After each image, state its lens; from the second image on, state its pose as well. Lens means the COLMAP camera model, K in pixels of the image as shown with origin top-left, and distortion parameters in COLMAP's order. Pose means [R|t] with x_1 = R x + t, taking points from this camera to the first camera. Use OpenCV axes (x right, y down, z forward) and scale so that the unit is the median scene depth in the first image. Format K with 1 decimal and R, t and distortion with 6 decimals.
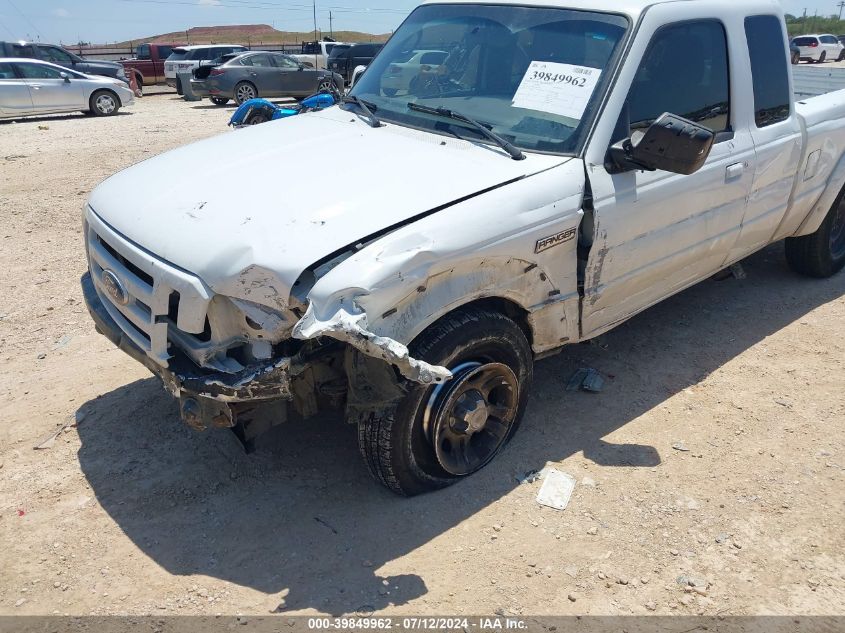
lens RADIAL K [[637.4, 0, 422.5], [0, 637.4, 316.5], [0, 0, 1]] dist [0.002489, 0.012270]
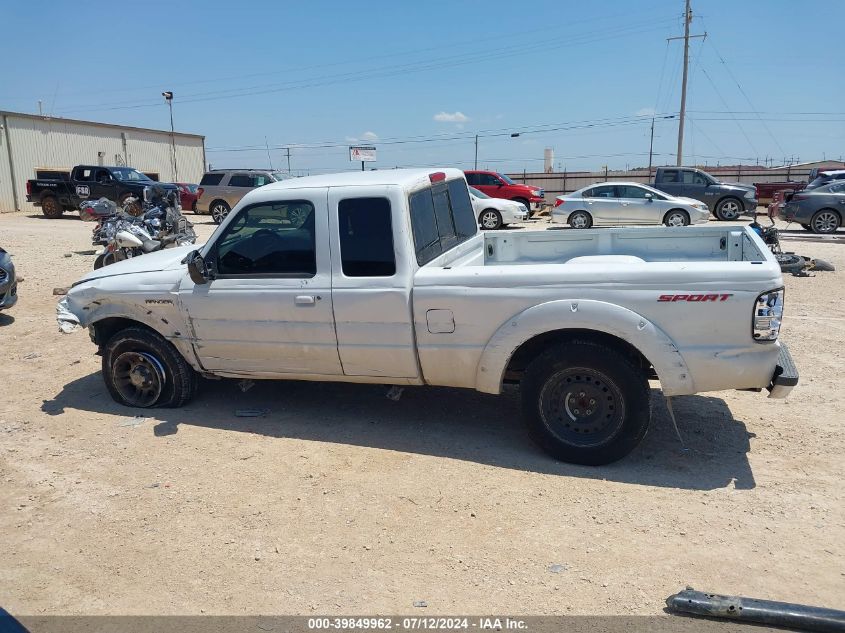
lens RADIAL K [[637.4, 0, 422.5], [0, 637.4, 316.5], [0, 0, 1]] dist [0.002489, 0.012270]
pose [[0.521636, 0.199385, -0.829543, 1.791722], [-0.333452, 0.942616, 0.016881, -0.298264], [0.785306, 0.267807, 0.558188, 0.410384]]
